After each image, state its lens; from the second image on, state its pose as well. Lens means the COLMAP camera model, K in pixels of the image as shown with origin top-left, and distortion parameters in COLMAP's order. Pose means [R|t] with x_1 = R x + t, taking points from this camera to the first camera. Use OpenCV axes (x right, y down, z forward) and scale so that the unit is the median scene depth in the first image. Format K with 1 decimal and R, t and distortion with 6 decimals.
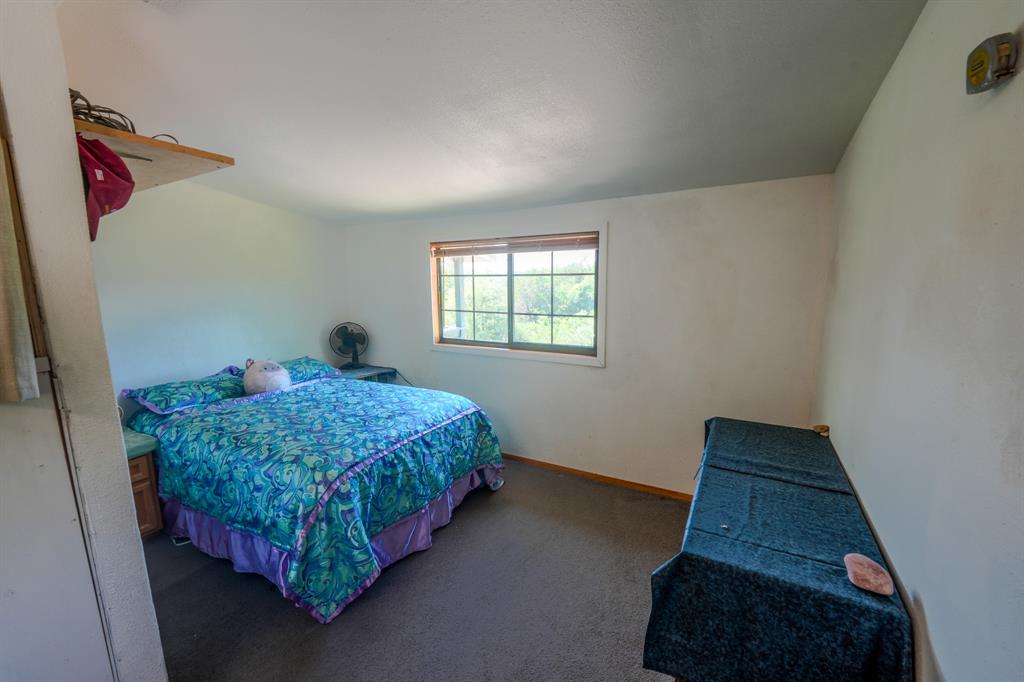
lens RADIAL K [[415.1, 0, 512.0], [0, 415.1, 341.0], [0, 0, 1]] dist [-0.001036, -0.000163]
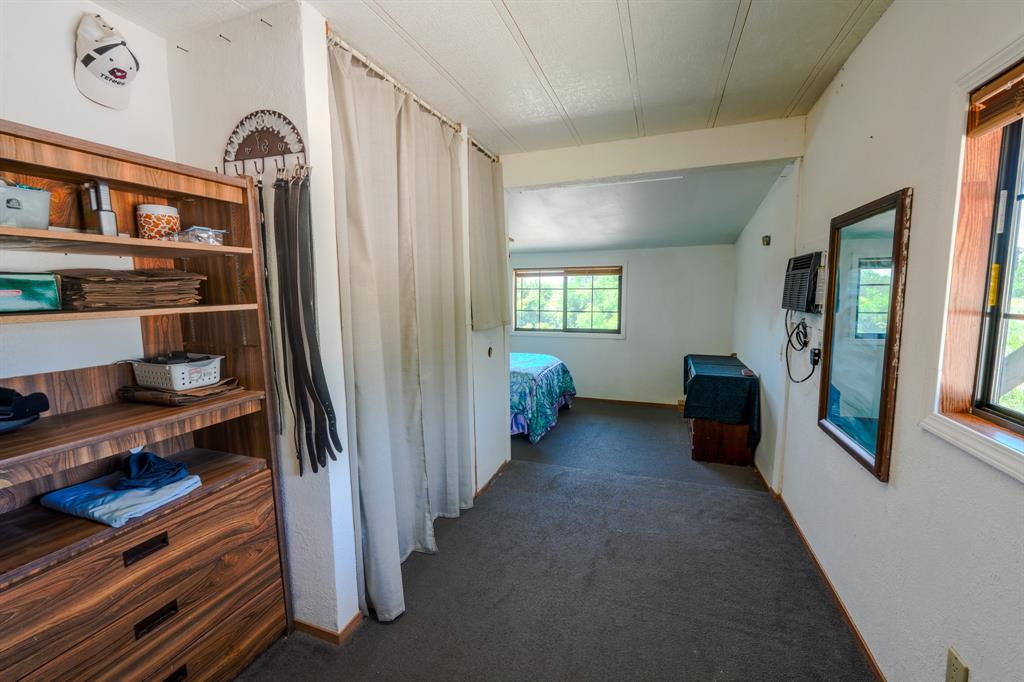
lens RADIAL K [[415.1, 0, 512.0], [0, 415.1, 341.0], [0, 0, 1]] dist [-0.001036, -0.000163]
pose [[0.986961, -0.008772, 0.160717, -0.554759], [0.015203, 0.999130, -0.038829, 0.131466], [-0.160237, 0.040766, 0.986236, -0.714677]]
